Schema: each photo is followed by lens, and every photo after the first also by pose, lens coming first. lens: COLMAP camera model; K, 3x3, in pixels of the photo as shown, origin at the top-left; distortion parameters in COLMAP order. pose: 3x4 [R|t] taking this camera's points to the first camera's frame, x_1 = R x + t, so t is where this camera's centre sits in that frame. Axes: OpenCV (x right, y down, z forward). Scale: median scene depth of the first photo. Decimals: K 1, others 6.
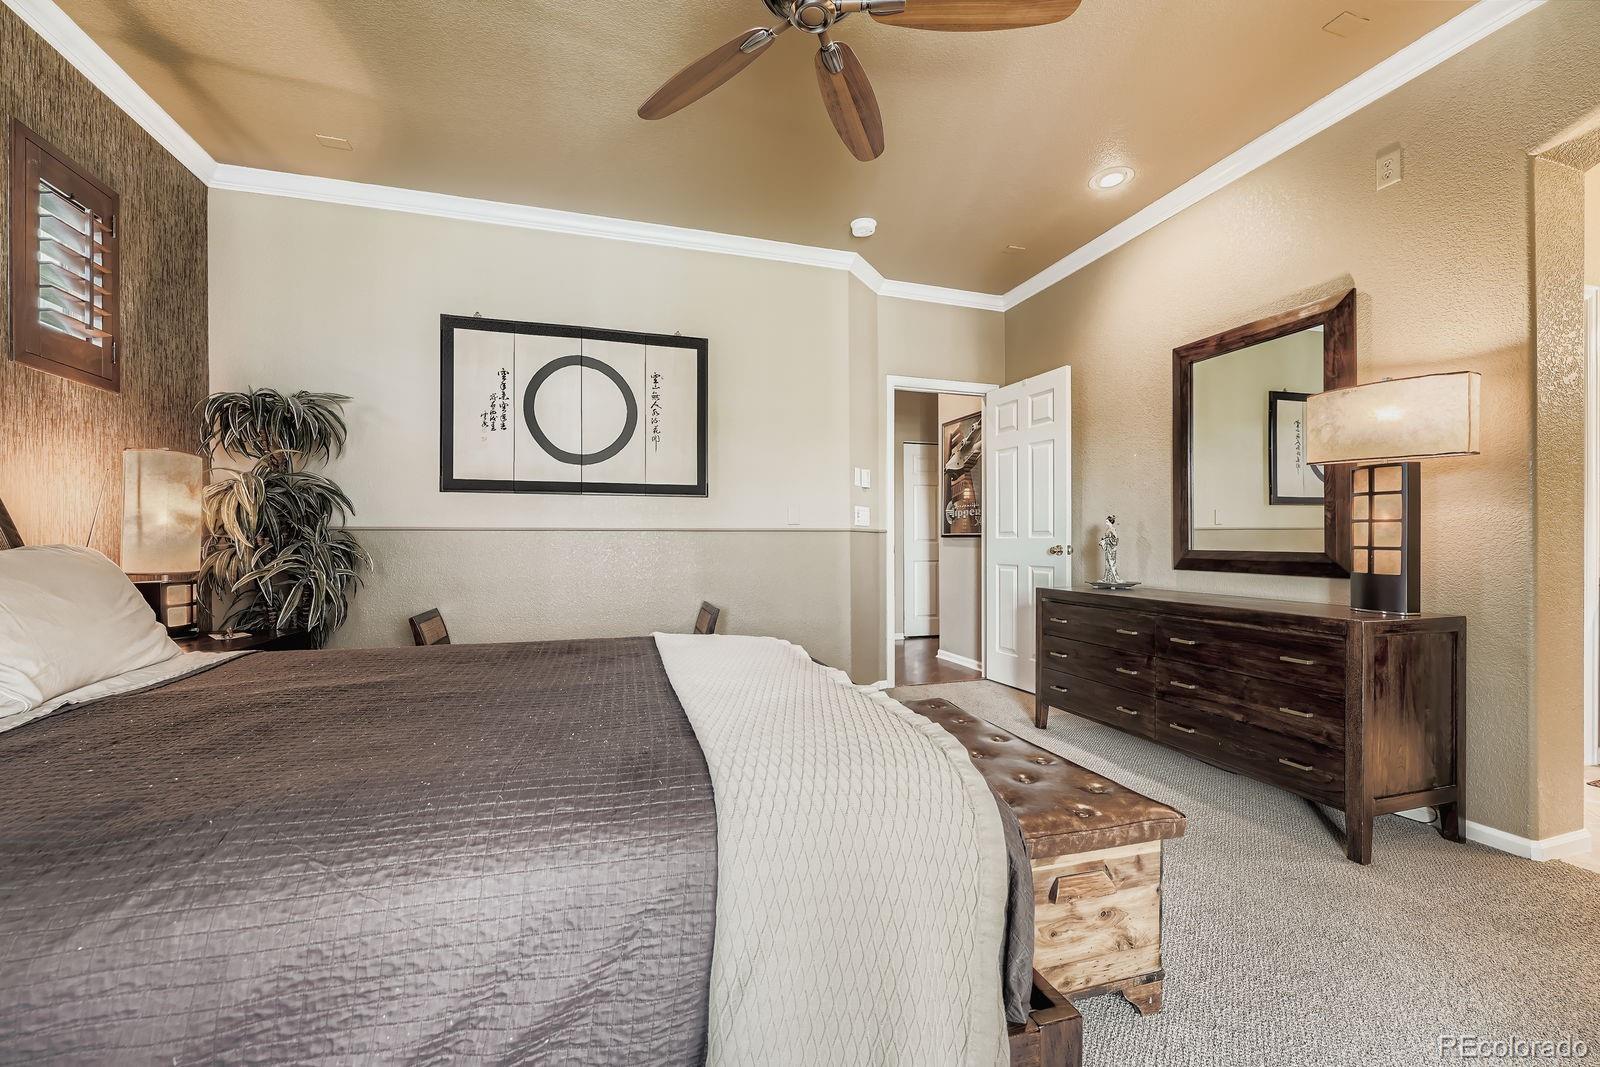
lens RADIAL K [[645.3, 0, 793.6], [0, 645.3, 541.6], [0, 0, 1]] dist [-0.002377, 0.000785]
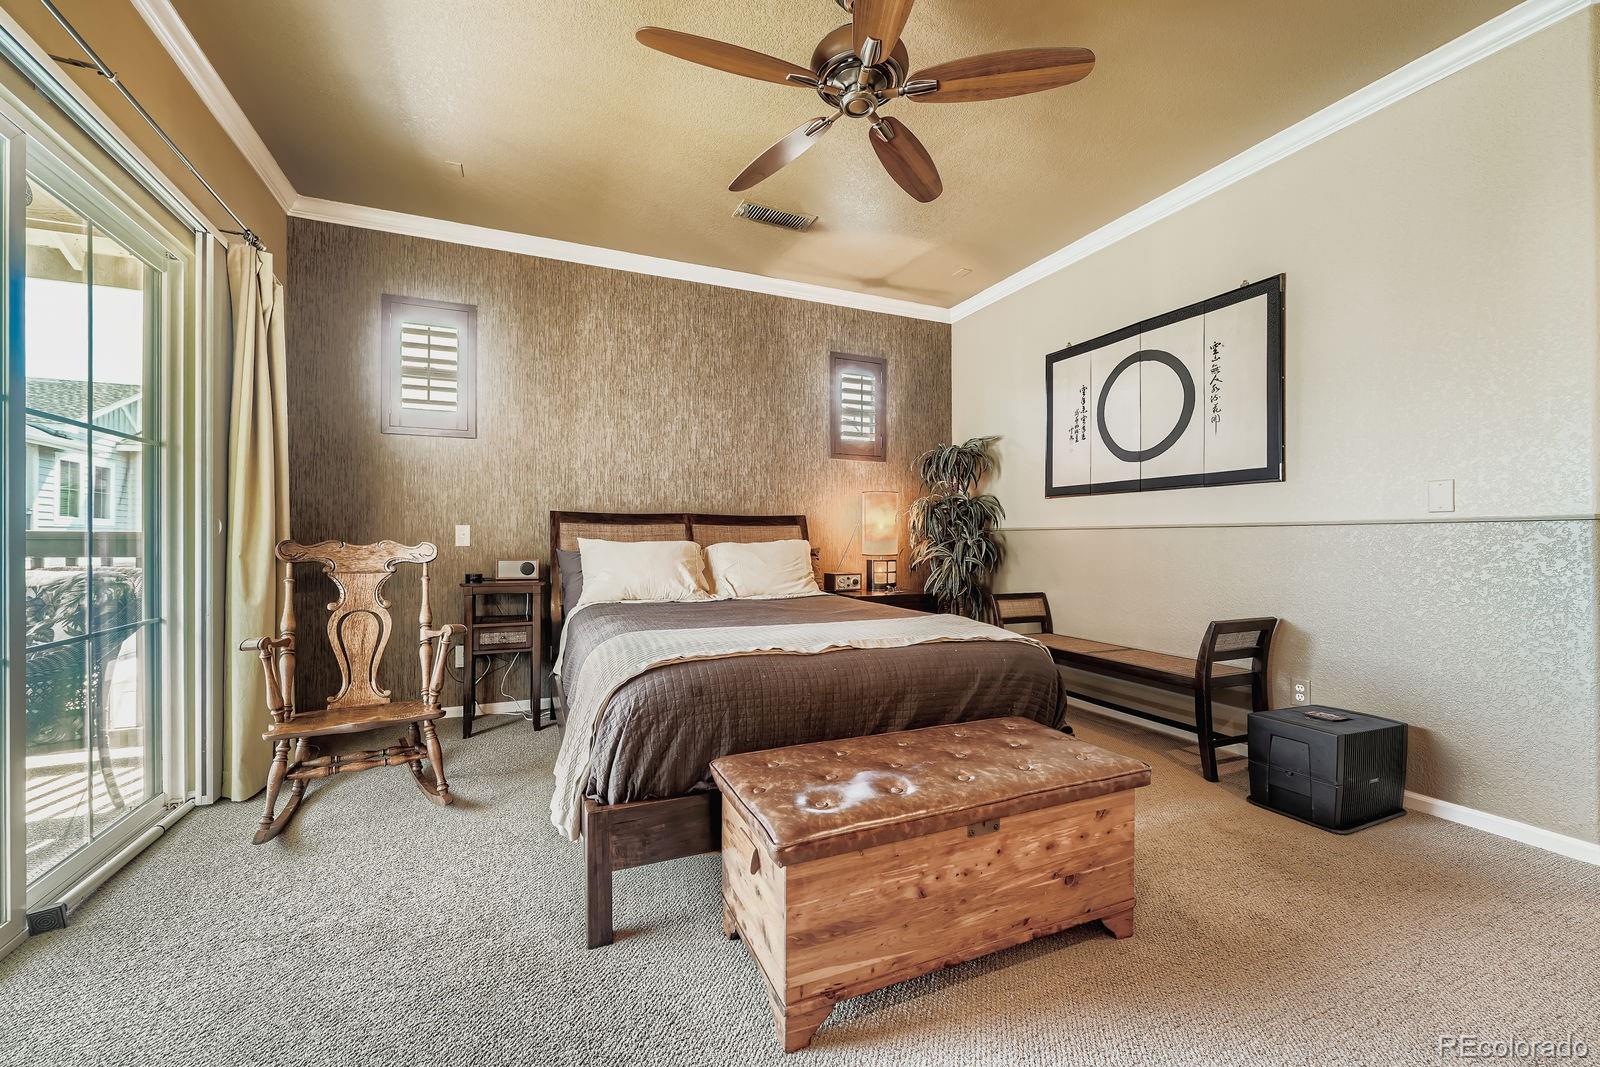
lens RADIAL K [[645.3, 0, 789.0], [0, 645.3, 538.0], [0, 0, 1]] dist [-0.002377, 0.000785]
pose [[0.081542, 0.002902, -0.996666, 0.628499], [-0.003385, 0.999991, 0.002635, -0.002975], [0.996664, 0.003159, 0.081551, 0.393701]]
